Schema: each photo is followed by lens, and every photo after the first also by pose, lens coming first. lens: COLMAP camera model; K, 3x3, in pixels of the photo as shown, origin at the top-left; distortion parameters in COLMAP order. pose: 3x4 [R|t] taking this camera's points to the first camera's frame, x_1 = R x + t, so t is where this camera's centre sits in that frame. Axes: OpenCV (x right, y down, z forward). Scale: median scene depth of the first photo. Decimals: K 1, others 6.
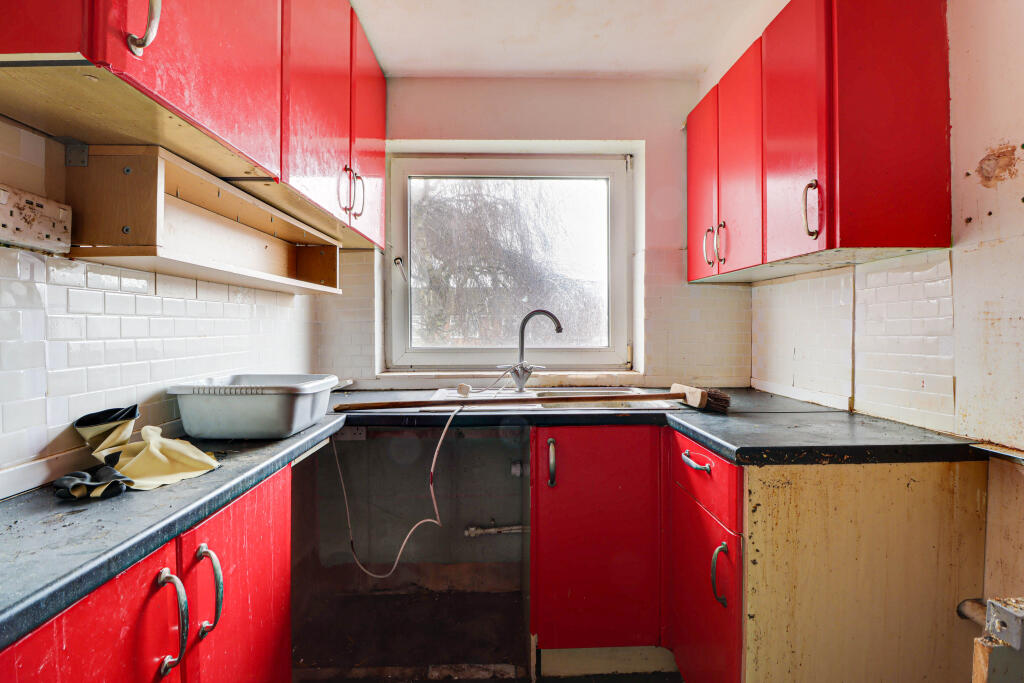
lens RADIAL K [[479.1, 0, 512.9], [0, 479.1, 335.8], [0, 0, 1]] dist [0.002327, -0.014089]
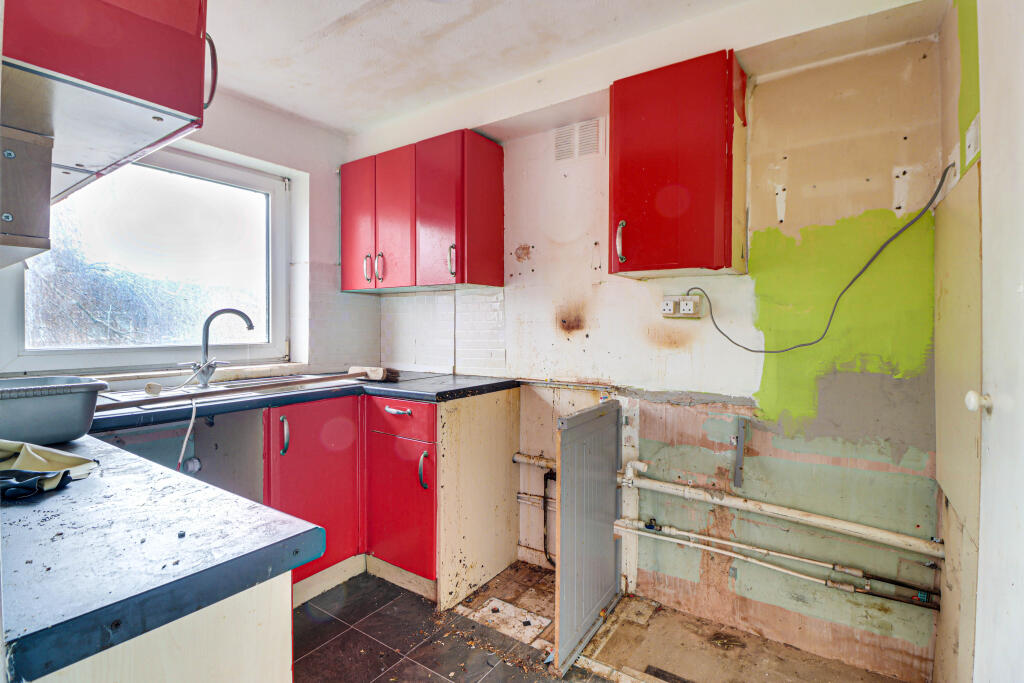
lens RADIAL K [[479.1, 0, 512.9], [0, 479.1, 335.8], [0, 0, 1]] dist [0.002327, -0.014089]
pose [[0.590331, -0.013376, 0.807050, -0.558610], [0.012764, 0.999892, 0.007235, 0.008704], [-0.807060, 0.006030, 0.590438, -0.197725]]
